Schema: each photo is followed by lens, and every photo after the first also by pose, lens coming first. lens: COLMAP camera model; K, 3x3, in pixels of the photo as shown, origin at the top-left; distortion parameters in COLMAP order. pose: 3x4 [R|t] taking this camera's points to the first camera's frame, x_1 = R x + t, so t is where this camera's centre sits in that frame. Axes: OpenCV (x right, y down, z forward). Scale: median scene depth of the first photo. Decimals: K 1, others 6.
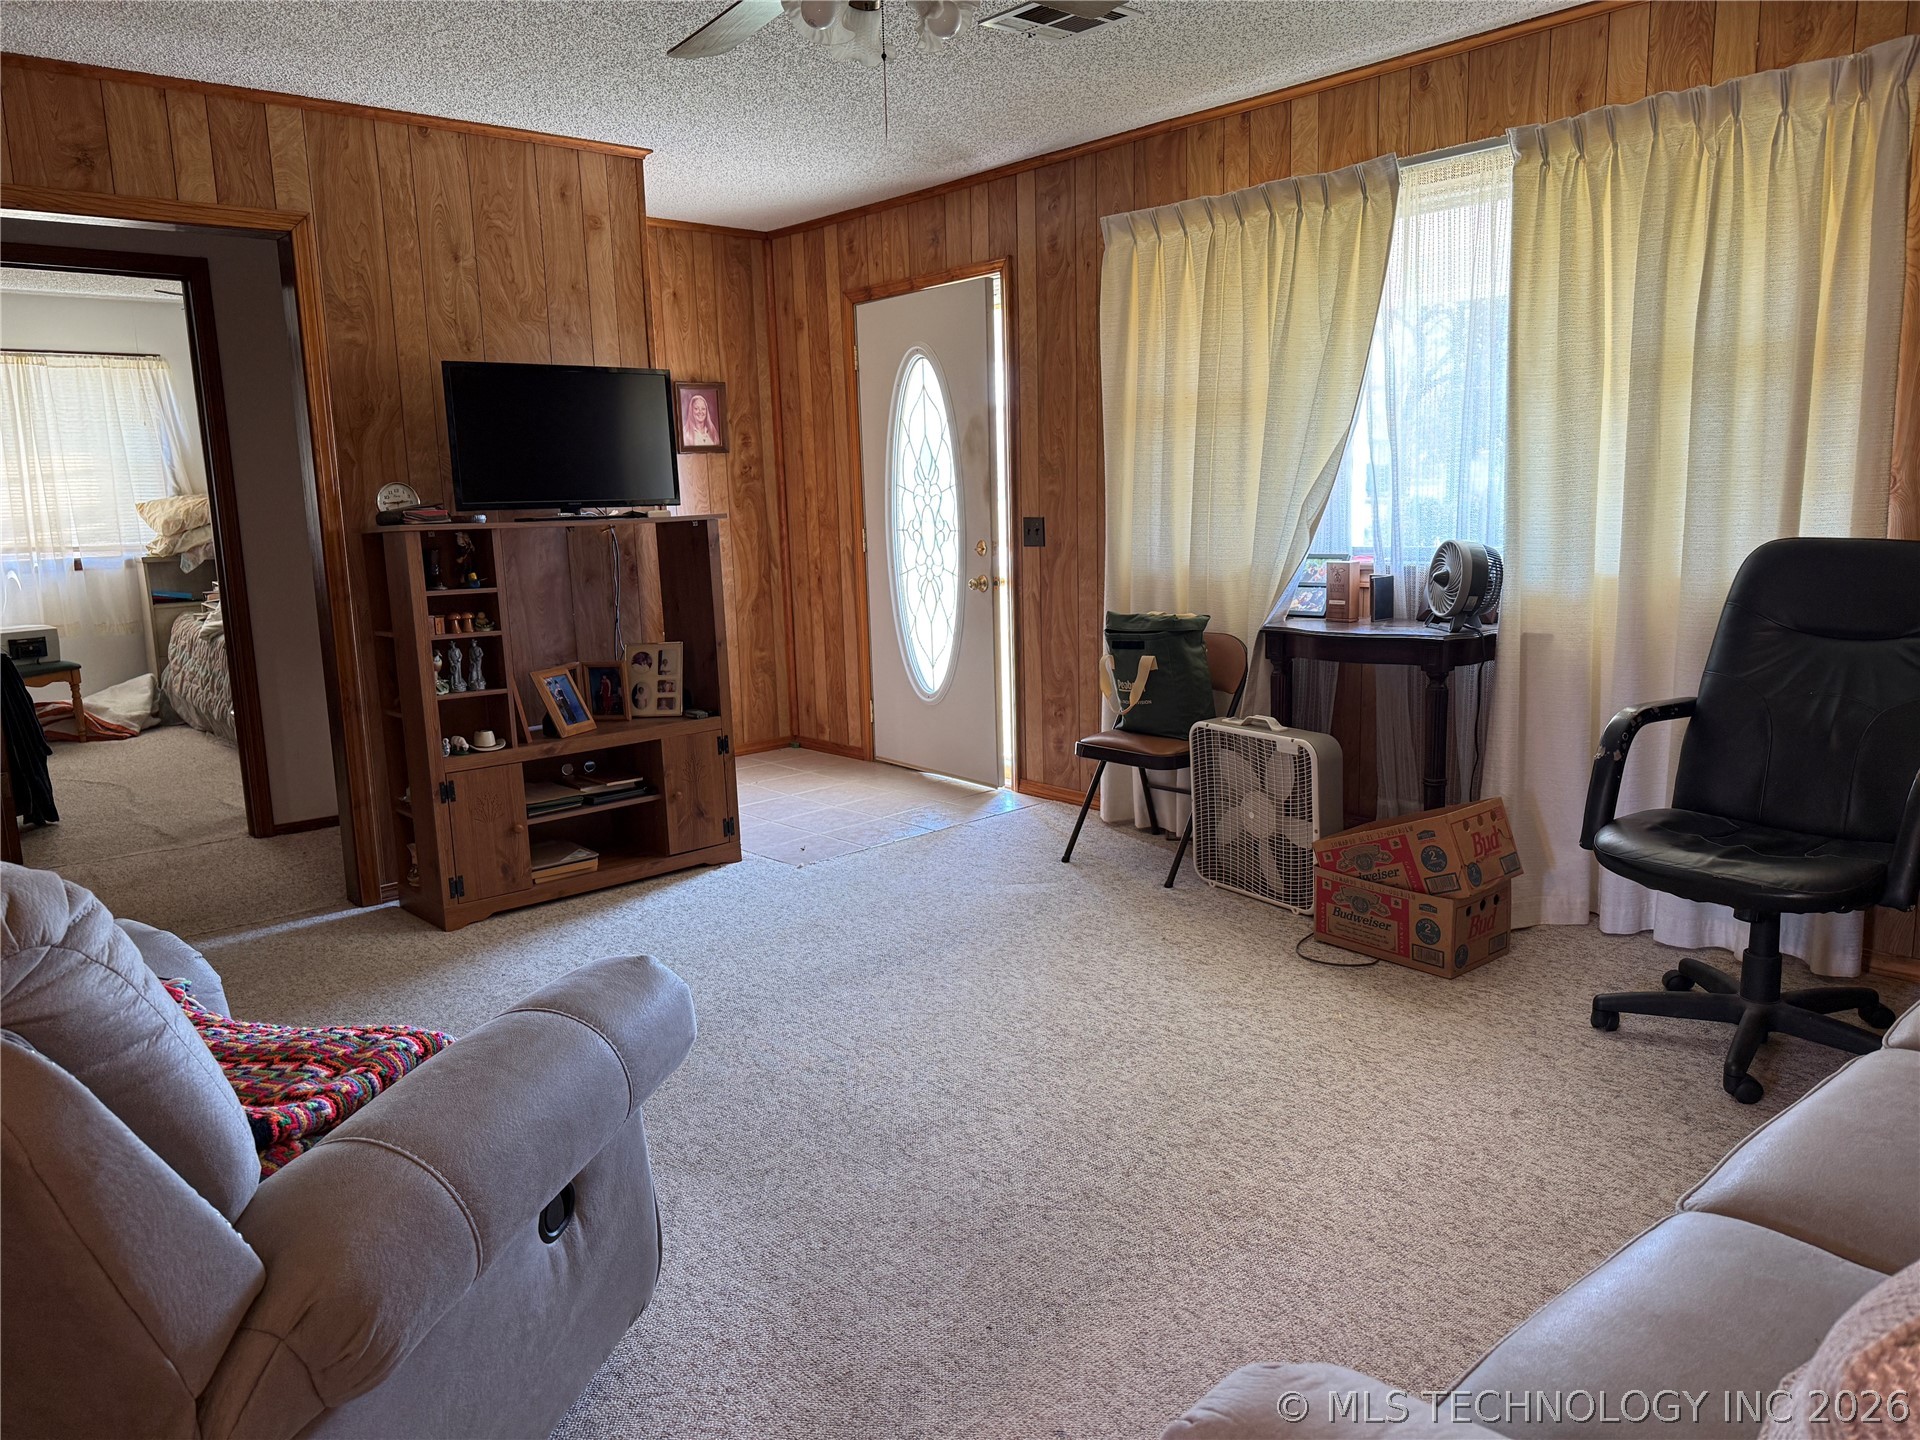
lens RADIAL K [[1346.7, 0, 956.8], [0, 1346.7, 734.7], [0, 0, 1]] dist [0.056329, -0.071225]
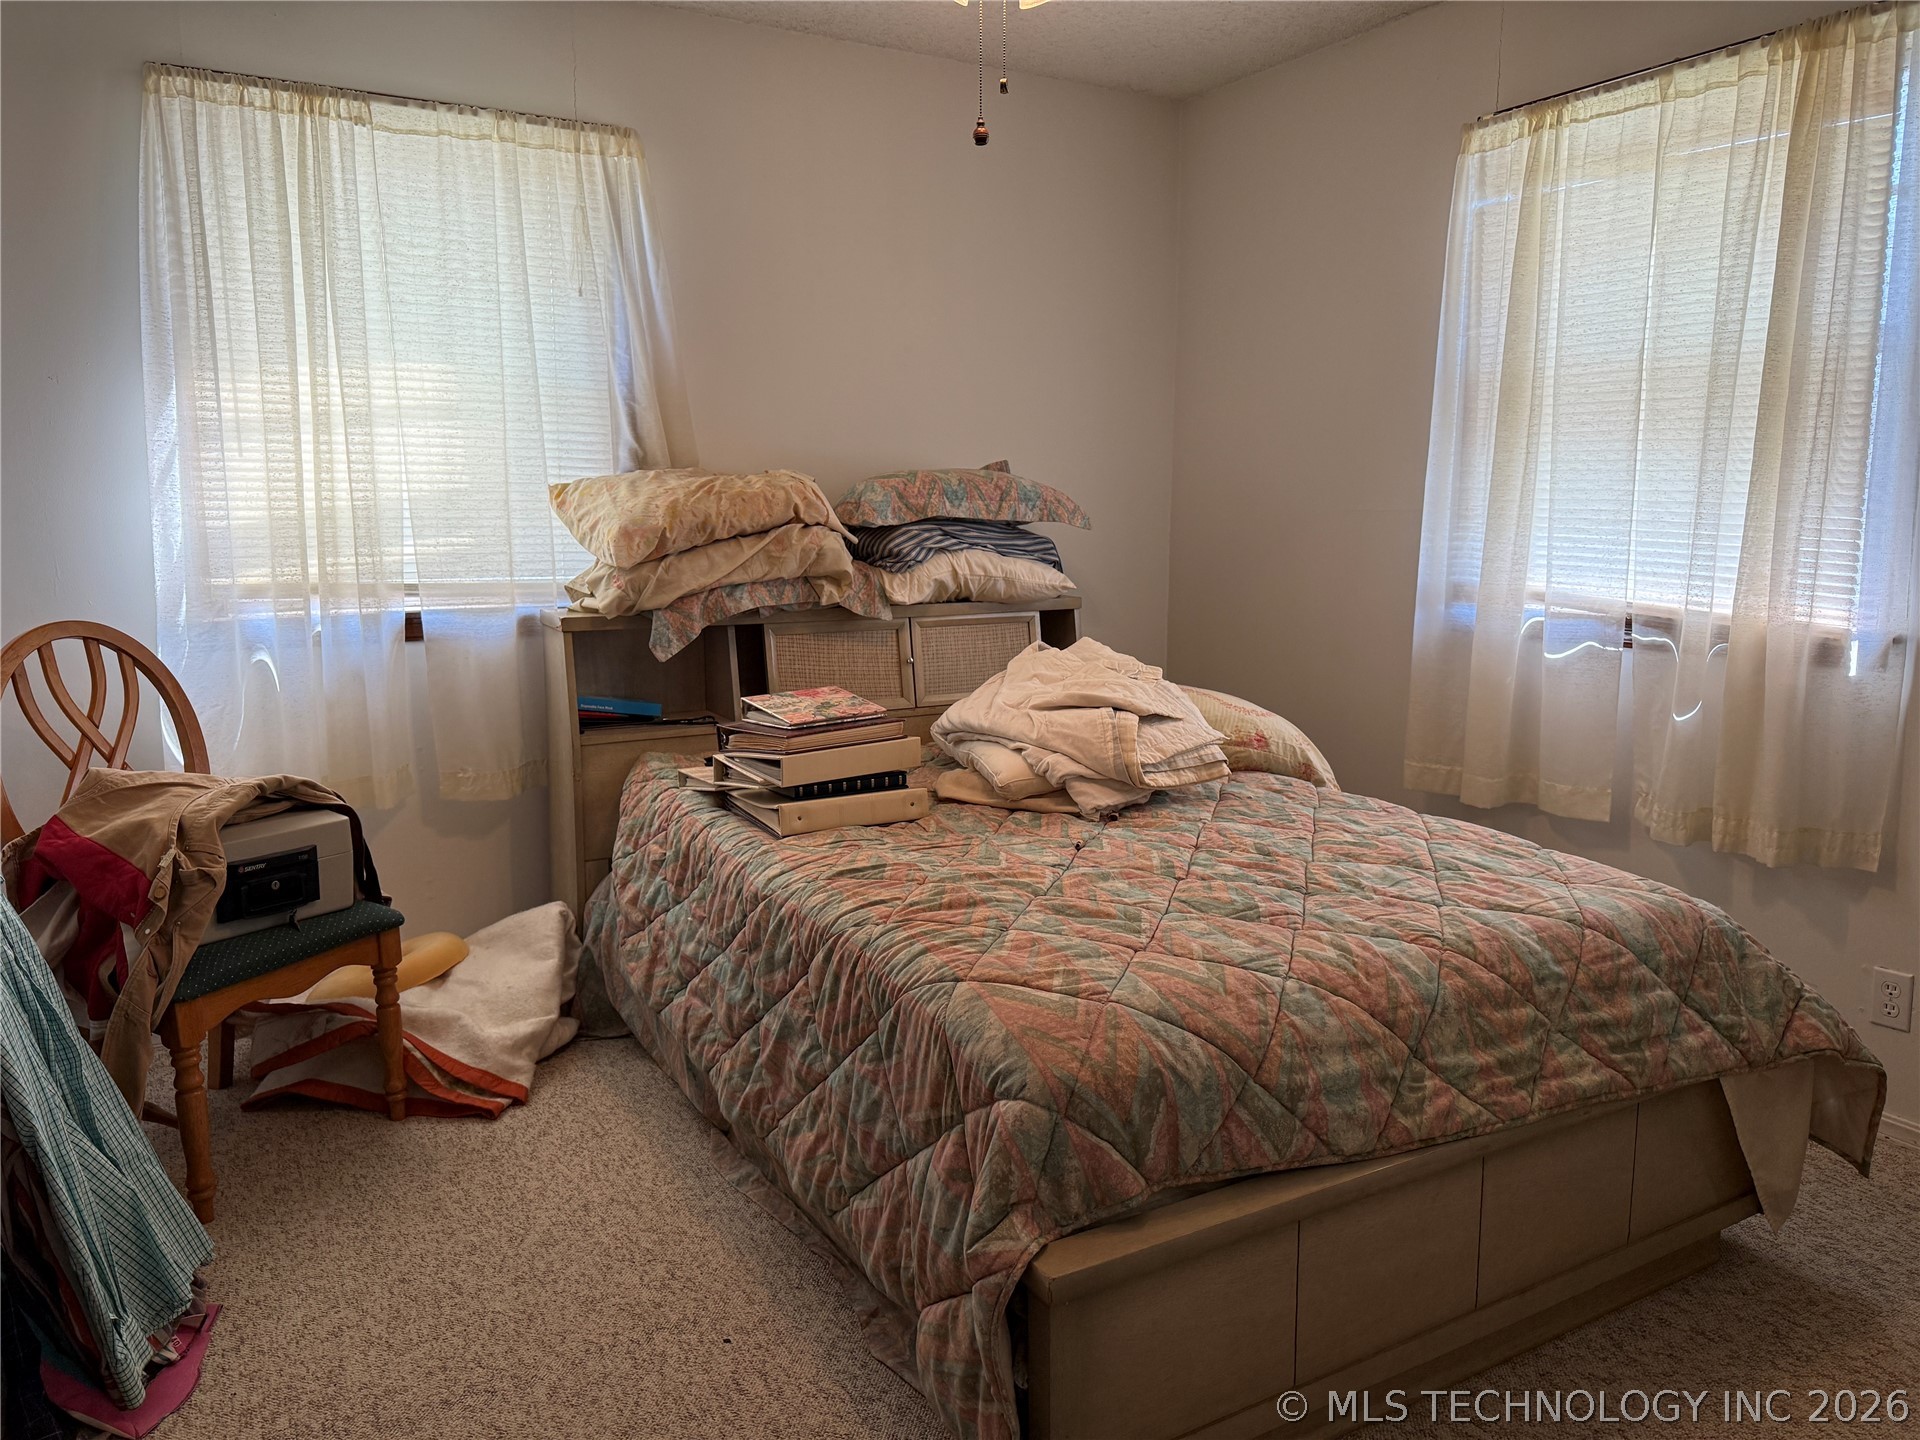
lens RADIAL K [[1346.7, 0, 962.6], [0, 1346.7, 708.0], [0, 0, 1]] dist [0.056329, -0.071225]
pose [[0.982824, 0.051580, -0.177190, -0.409080], [-0.056338, 0.998171, -0.021922, -0.101319], [0.175735, 0.031528, 0.983933, 0.627344]]
